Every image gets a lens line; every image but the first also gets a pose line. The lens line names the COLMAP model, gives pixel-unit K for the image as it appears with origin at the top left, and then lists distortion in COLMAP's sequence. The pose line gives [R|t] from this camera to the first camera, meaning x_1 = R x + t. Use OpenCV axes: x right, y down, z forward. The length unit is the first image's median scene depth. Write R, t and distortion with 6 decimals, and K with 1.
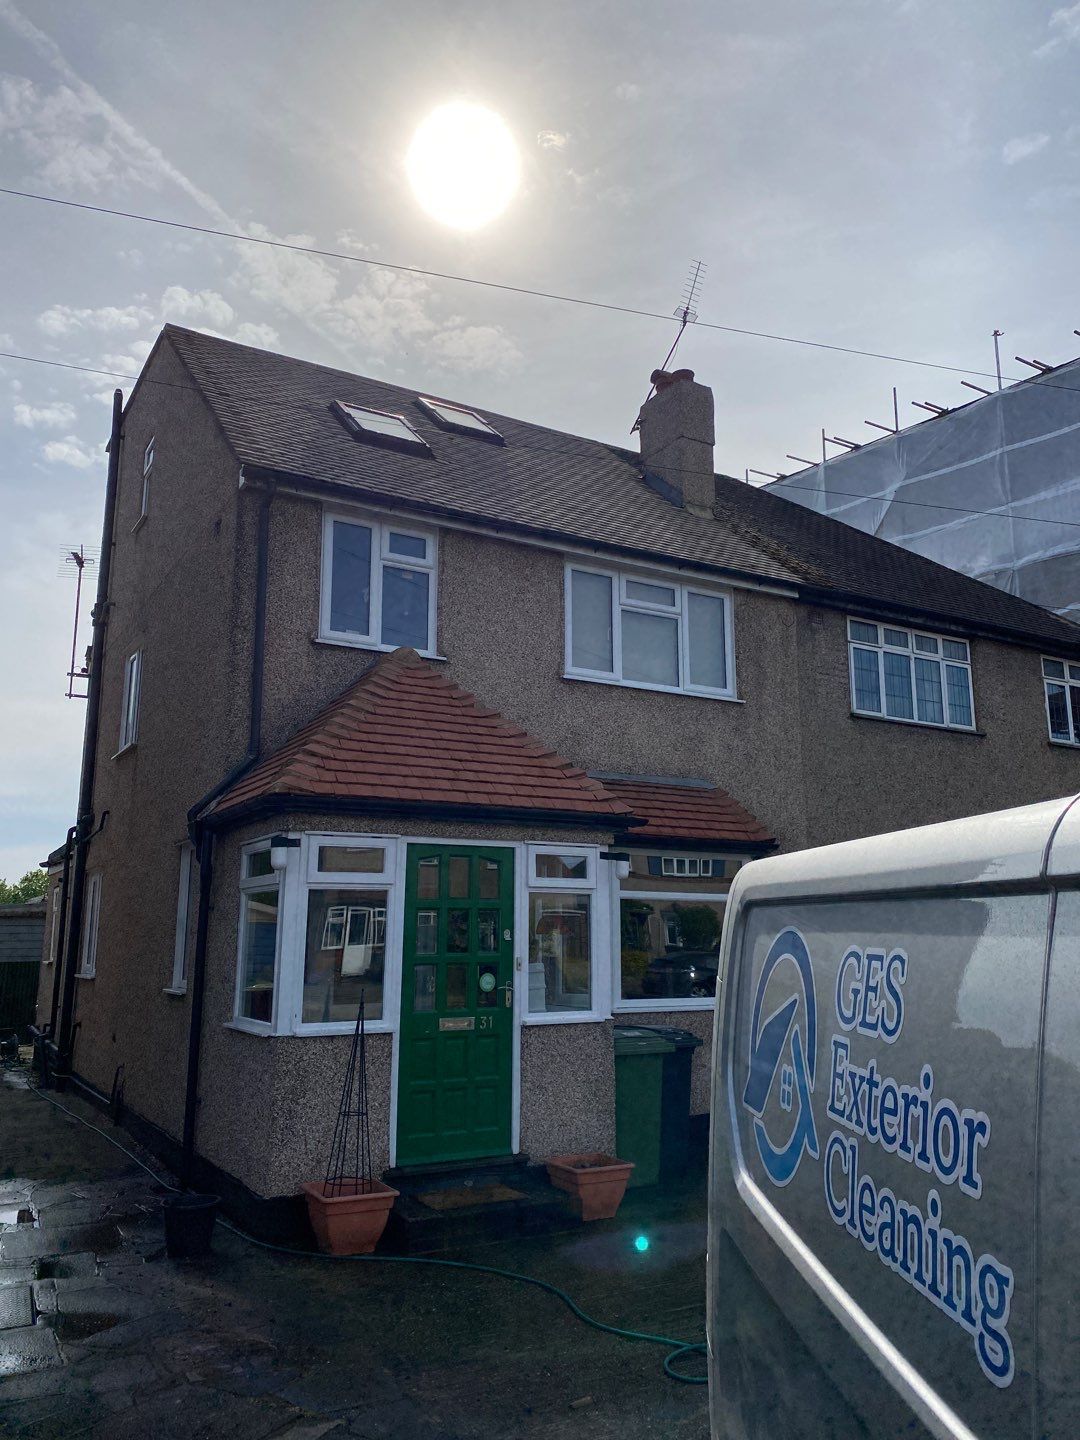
lens RADIAL K [[1080.2, 0, 540.0], [0, 1080.2, 720.0], [0, 0, 1]] dist [0.100229, 0.000497]
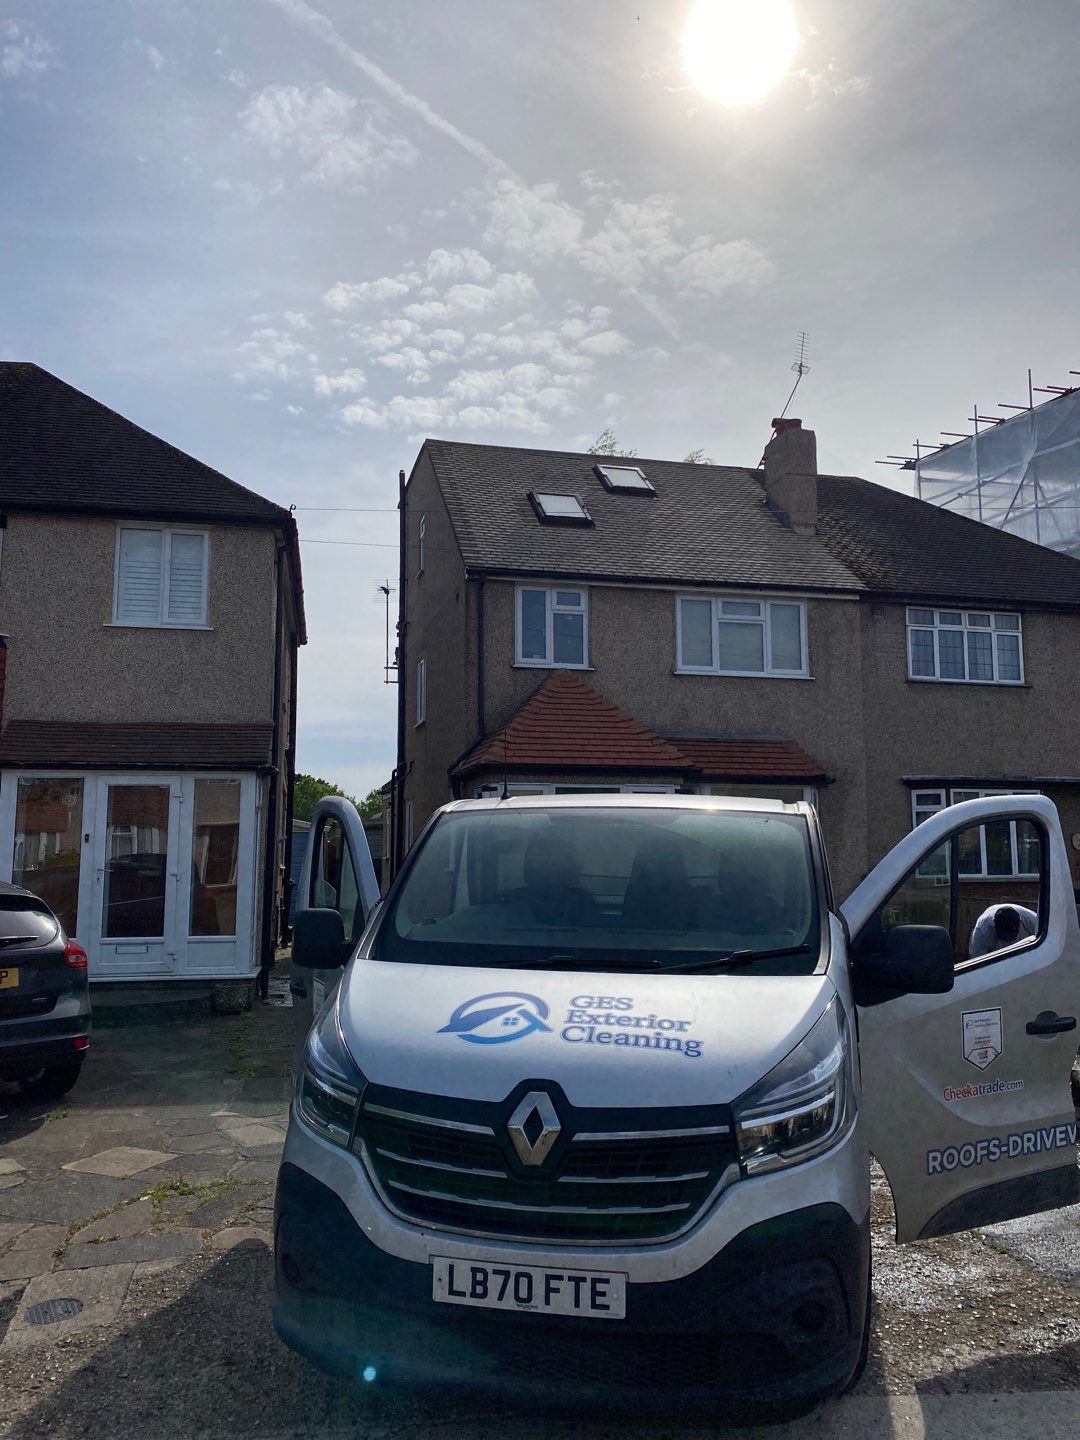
lens RADIAL K [[1291.7, 0, 540.0], [0, 1291.7, 720.0], [0, 0, 1]] dist [0.015430, -0.004311]
pose [[0.963140, -0.031727, -0.267124, 0.308797], [0.054007, 0.995608, 0.076474, -0.118110], [0.263524, -0.088081, 0.960623, -0.778729]]
